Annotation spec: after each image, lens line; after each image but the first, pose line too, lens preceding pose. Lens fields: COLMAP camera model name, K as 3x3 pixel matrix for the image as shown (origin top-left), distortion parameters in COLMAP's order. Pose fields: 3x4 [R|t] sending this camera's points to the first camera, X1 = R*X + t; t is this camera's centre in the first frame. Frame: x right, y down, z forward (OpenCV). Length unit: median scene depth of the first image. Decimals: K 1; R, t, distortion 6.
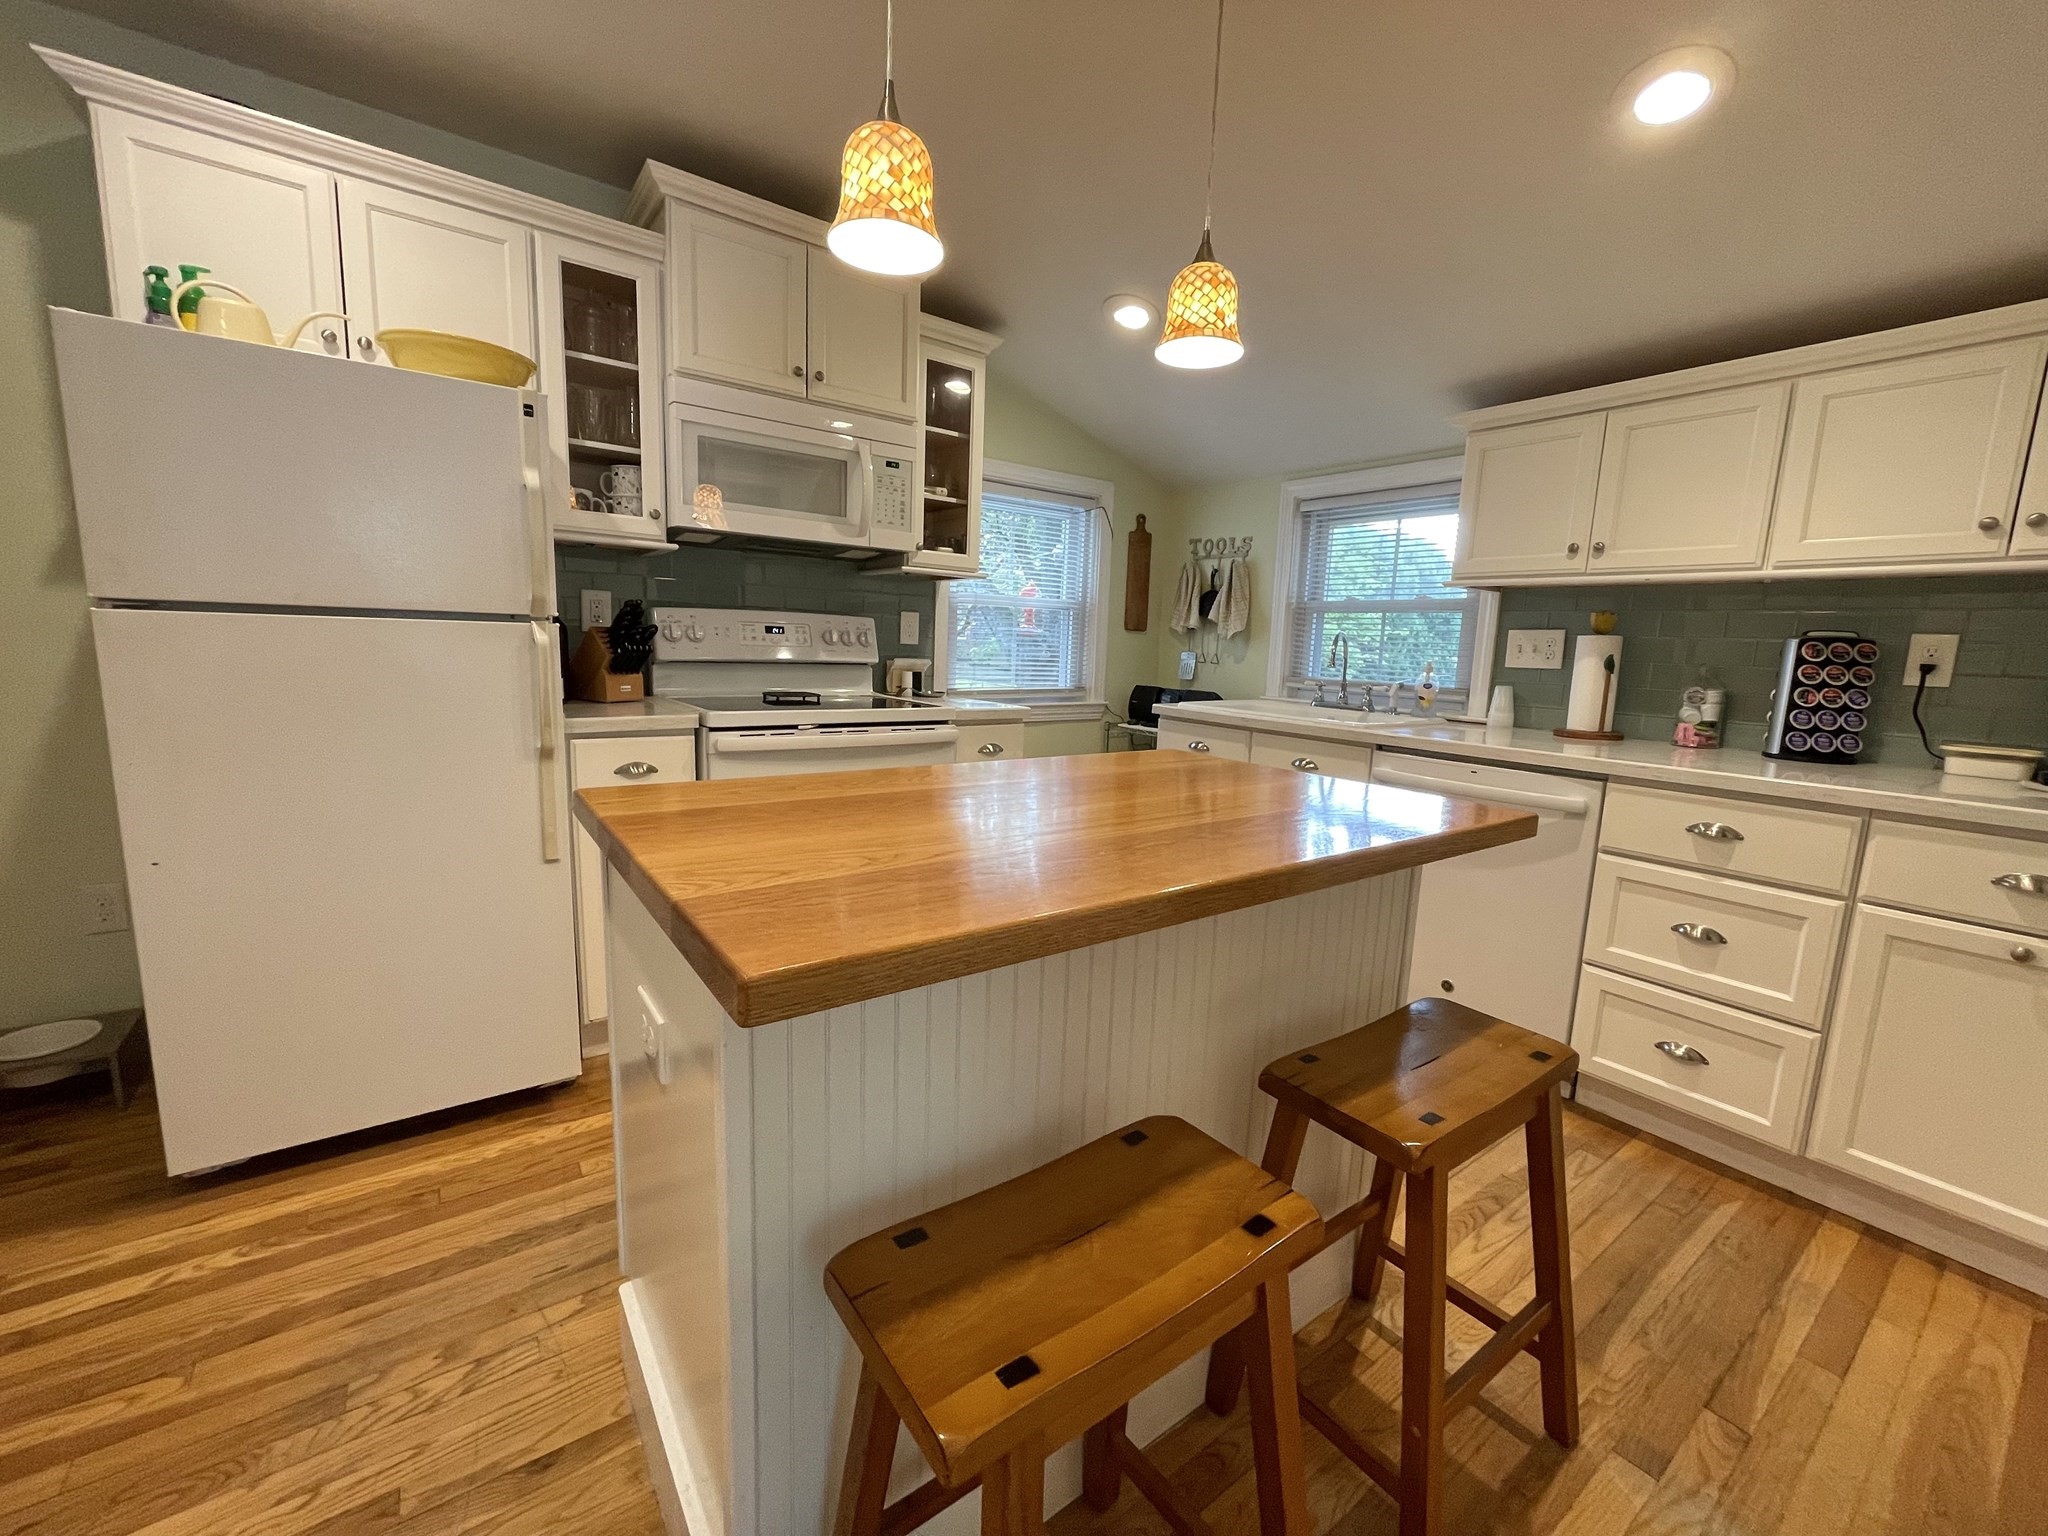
lens RADIAL K [[829.3, 0, 1024.0], [0, 829.3, 768.0], [0, 0, 1]] dist [-0.003774, -0.000586]
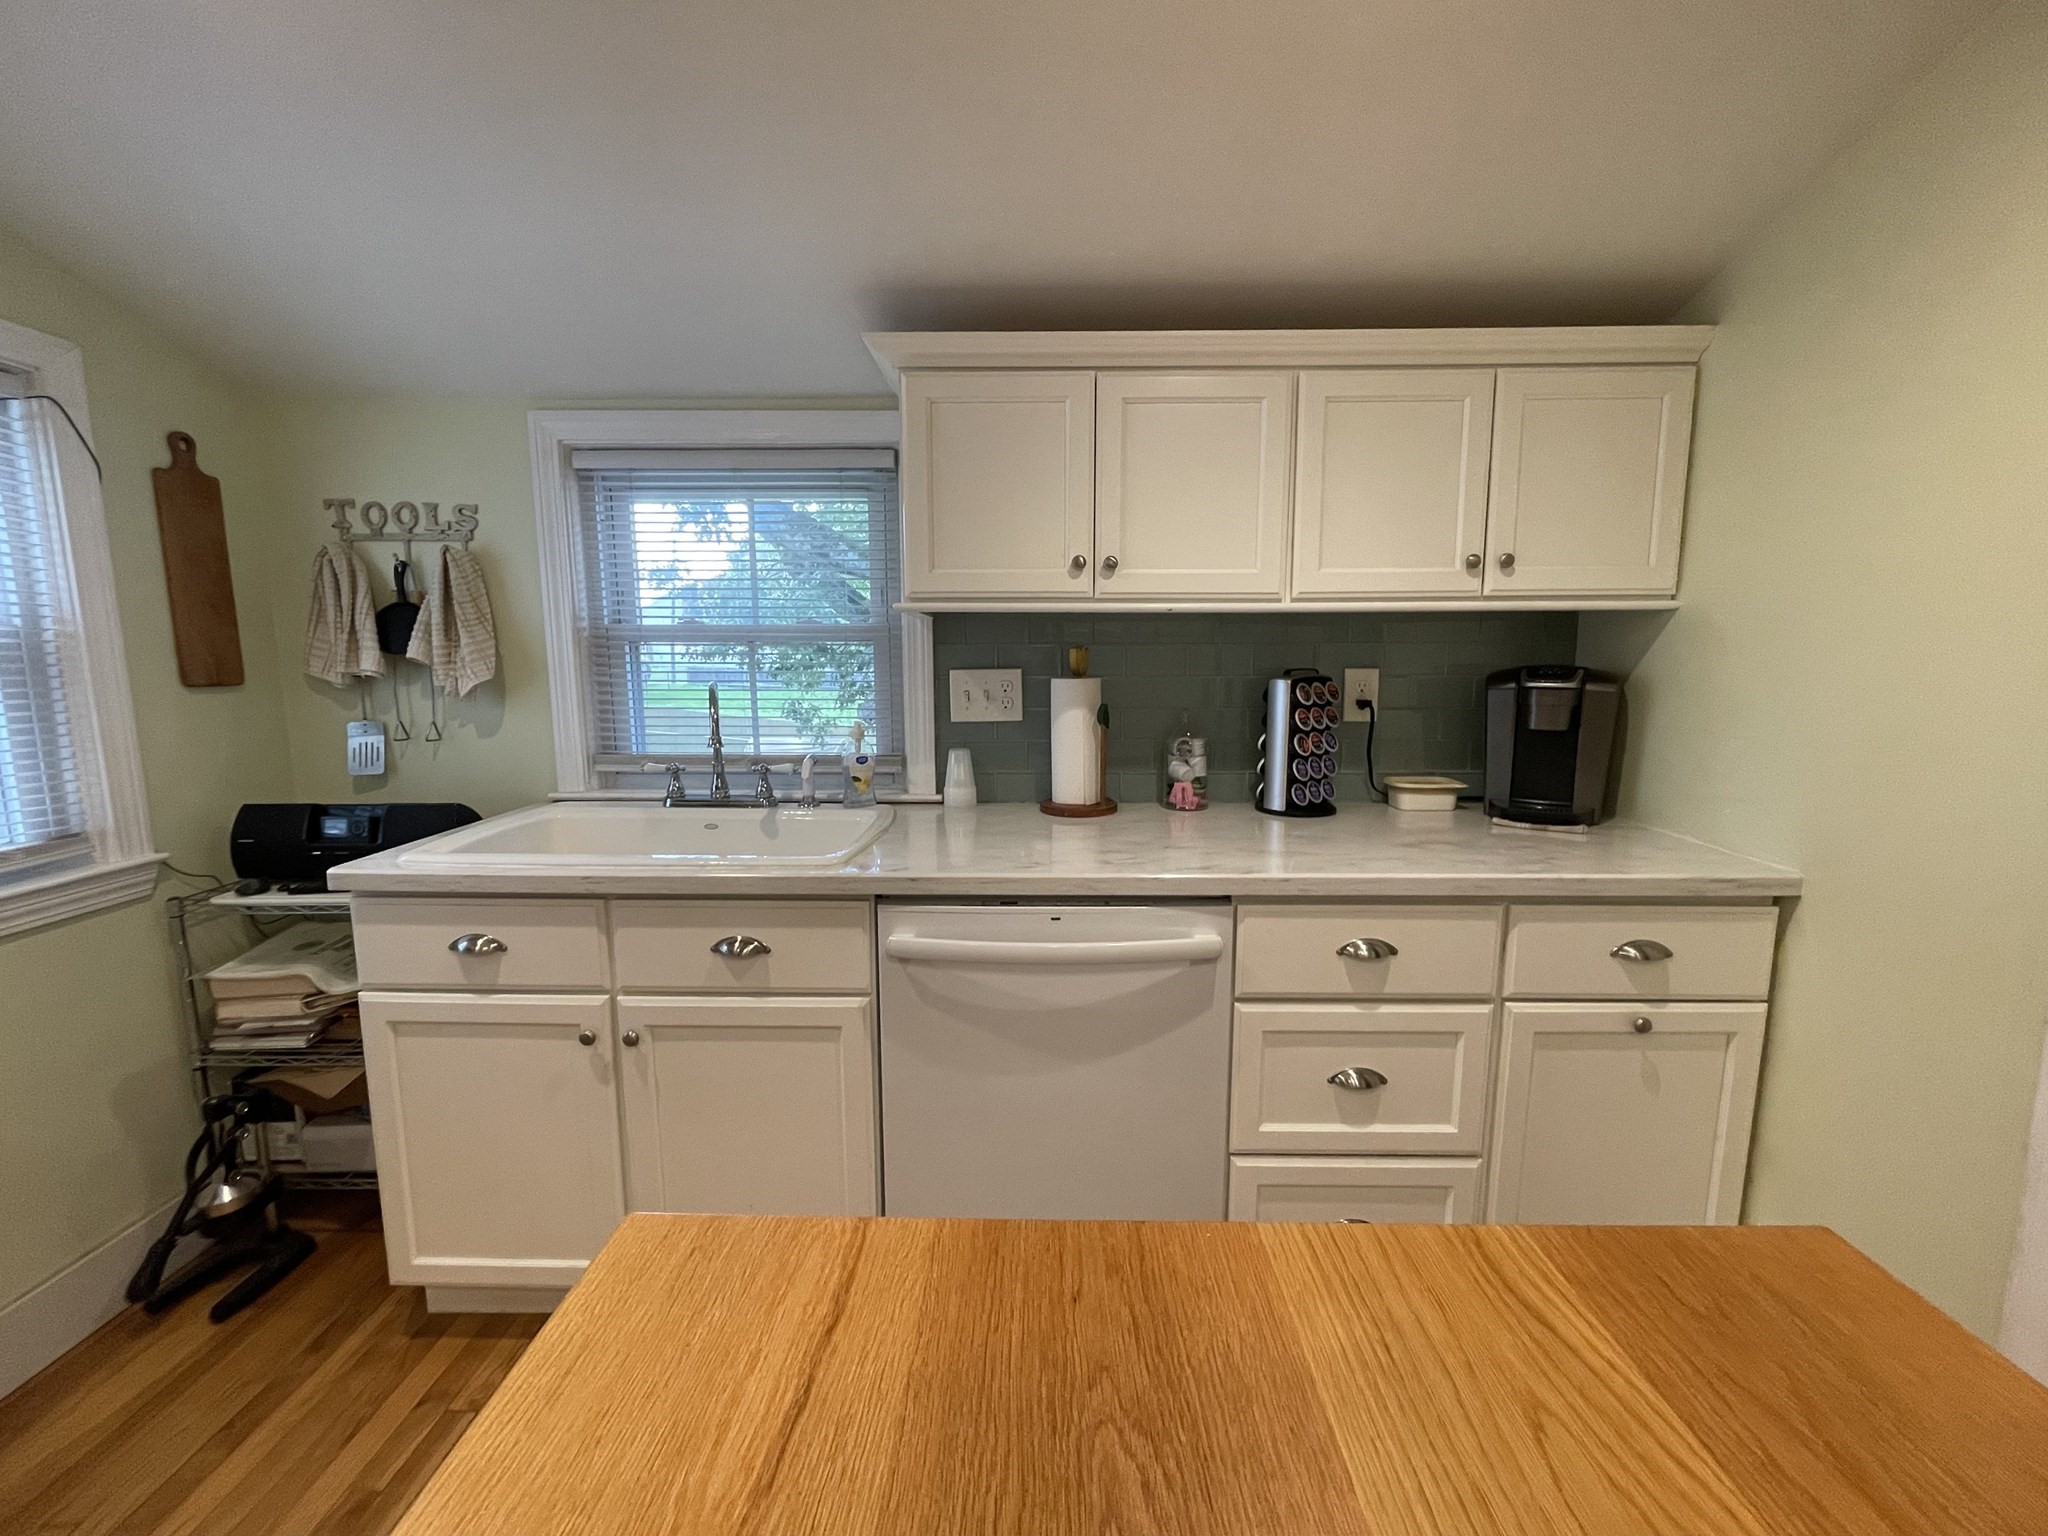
lens RADIAL K [[846.4, 0, 1024.0], [0, 846.4, 768.0], [0, 0, 1]] dist [-0.001572, -0.000215]
pose [[0.598206, -0.147269, 0.787694, 0.039059], [0.145020, 0.986633, 0.074329, -0.132679], [-0.788111, 0.069767, 0.611567, 0.526286]]
